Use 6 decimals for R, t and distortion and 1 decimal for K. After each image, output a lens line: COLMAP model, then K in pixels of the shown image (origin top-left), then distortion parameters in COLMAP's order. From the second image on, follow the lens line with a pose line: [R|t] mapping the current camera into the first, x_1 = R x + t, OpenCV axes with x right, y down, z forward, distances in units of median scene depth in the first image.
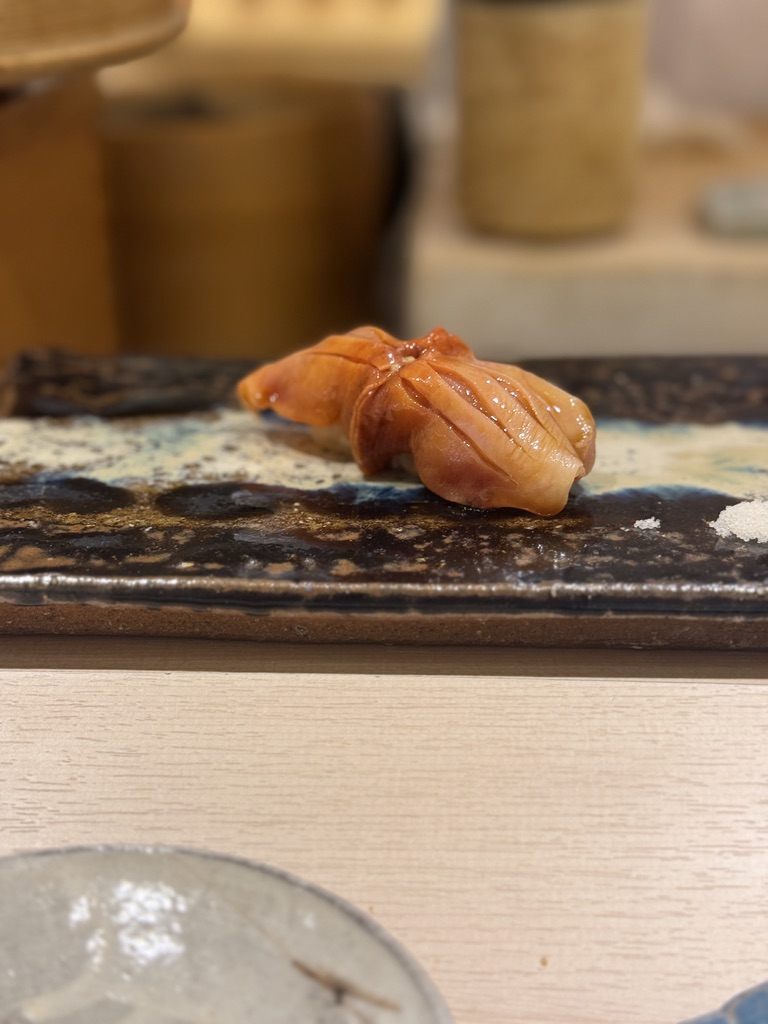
lens RADIAL K [[1453.4, 0, 381.3], [0, 1453.4, 530.0], [0, 0, 1]] dist [0.086464, 0.029985]
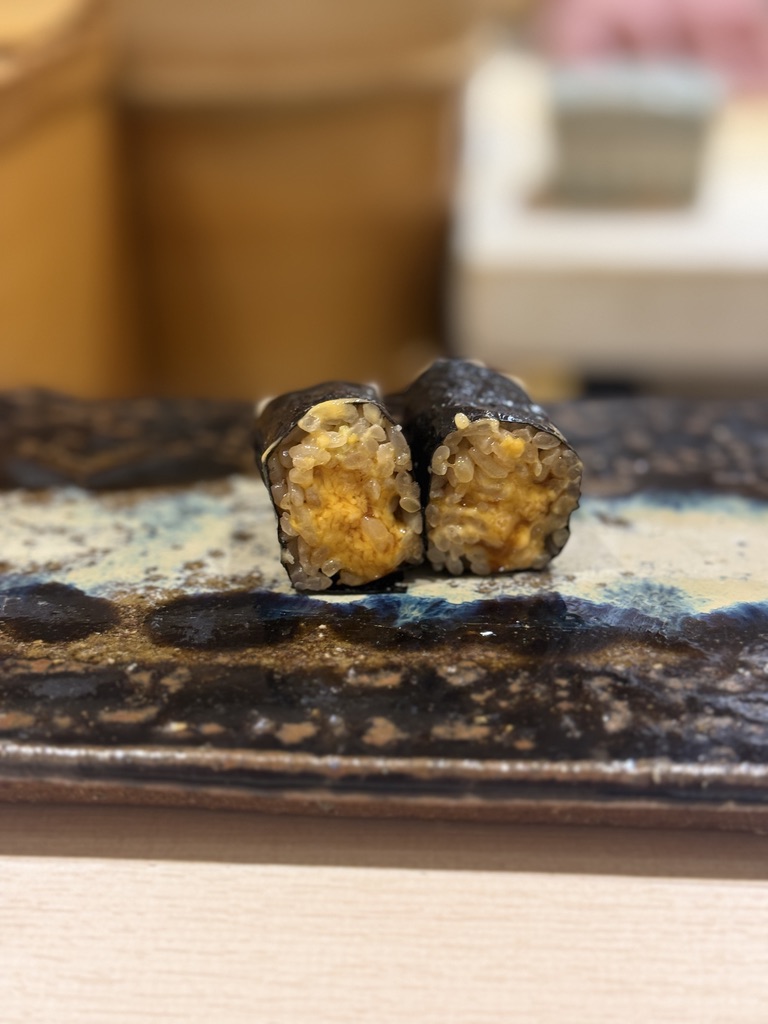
lens RADIAL K [[1457.1, 0, 396.9], [0, 1457.1, 516.4], [0, 0, 1]] dist [0.112324, -0.269959]
pose [[0.999757, 0.004502, -0.021566, -0.000943], [-0.003842, 0.999526, 0.030544, -0.113804], [0.021693, -0.030454, 0.999301, 0.235238]]
